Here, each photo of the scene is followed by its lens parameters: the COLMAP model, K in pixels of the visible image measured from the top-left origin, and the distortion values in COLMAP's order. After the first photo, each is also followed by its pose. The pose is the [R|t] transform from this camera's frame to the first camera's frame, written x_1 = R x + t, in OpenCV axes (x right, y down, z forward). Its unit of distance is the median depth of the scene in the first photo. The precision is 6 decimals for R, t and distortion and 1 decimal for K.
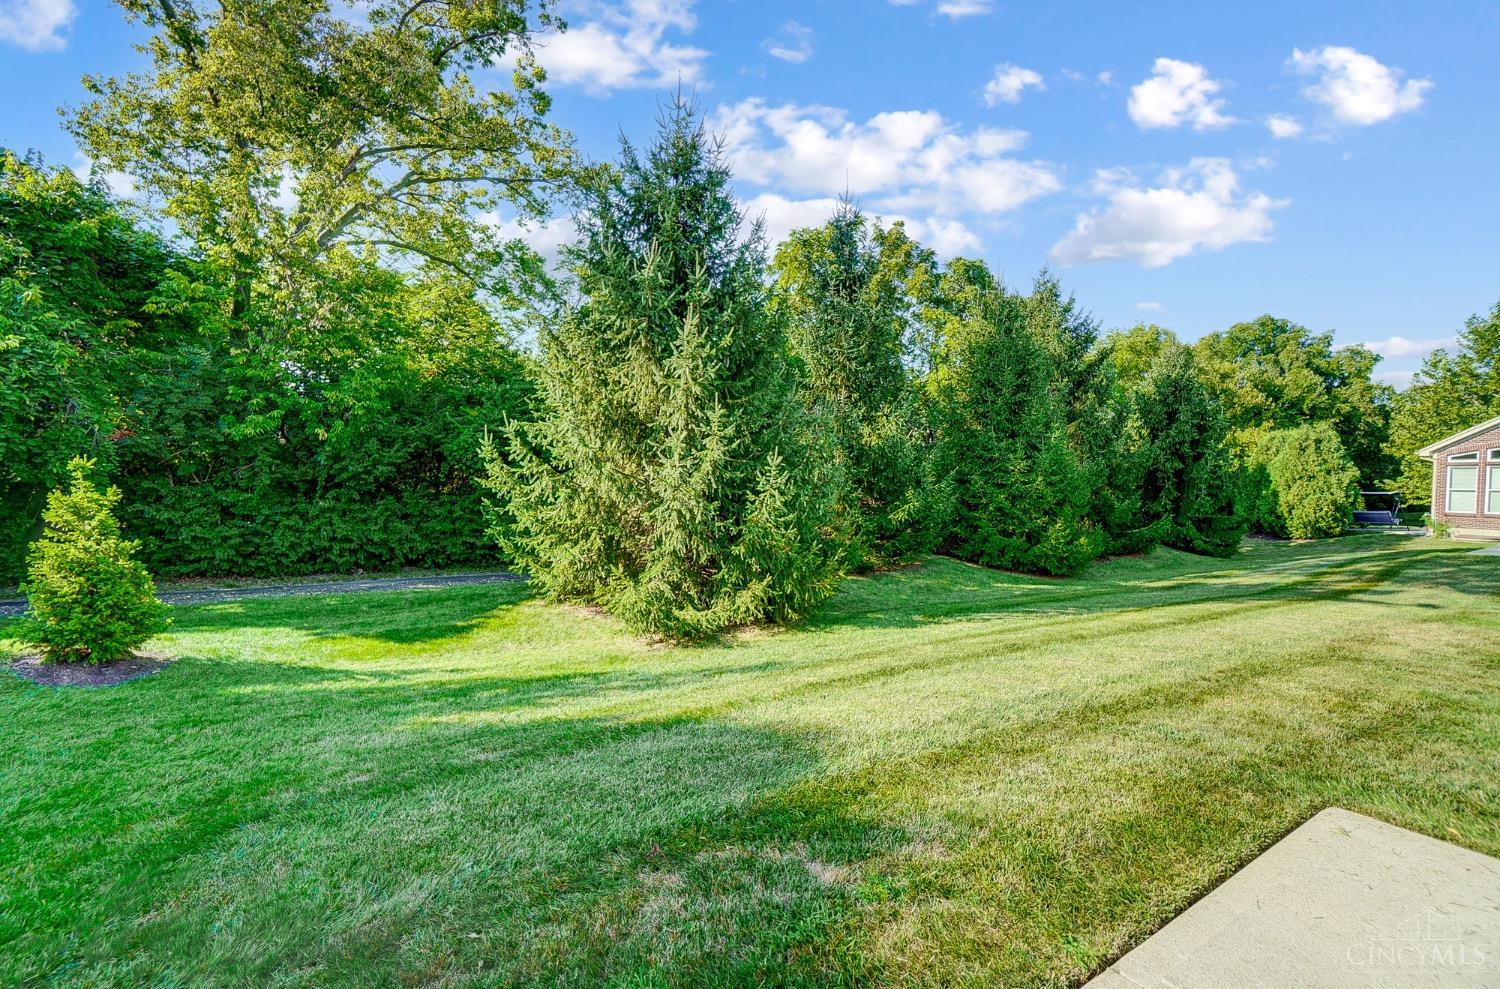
lens RADIAL K [[656.5, 0, 727.6], [0, 656.5, 489.3], [0, 0, 1]] dist [-0.060664, 0.022189]
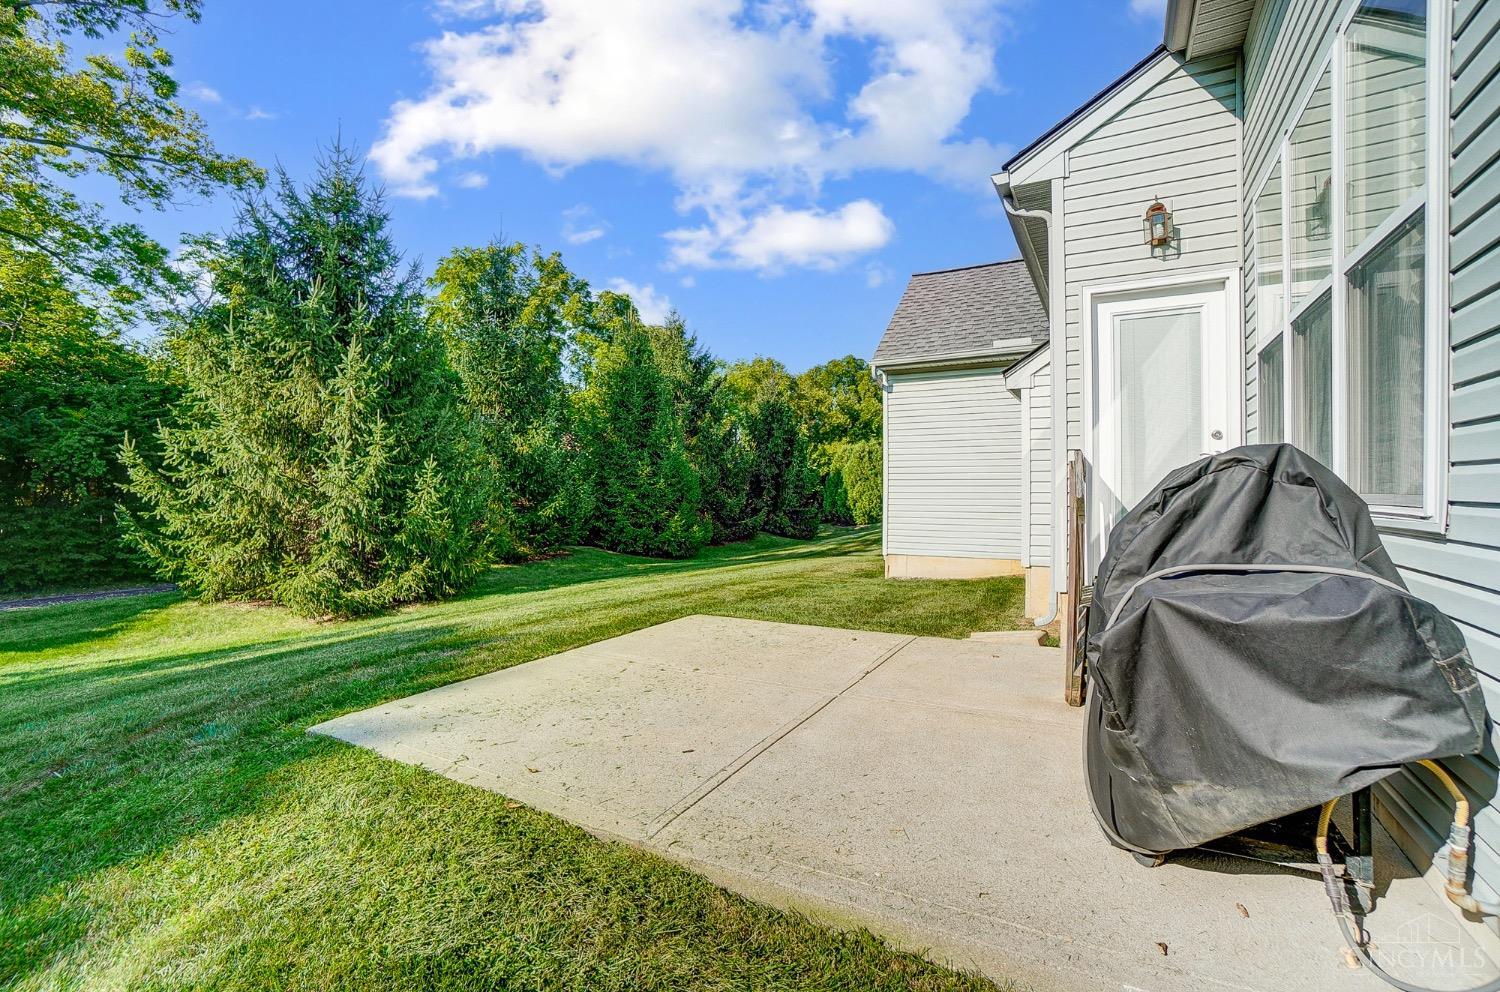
lens RADIAL K [[656.5, 0, 727.6], [0, 656.5, 490.8], [0, 0, 1]] dist [-0.060664, 0.022189]
pose [[0.884415, -0.017956, 0.466355, -0.004384], [0.023406, 0.999709, -0.005896, 0.022302], [-0.466114, 0.016130, 0.884578, -0.306013]]
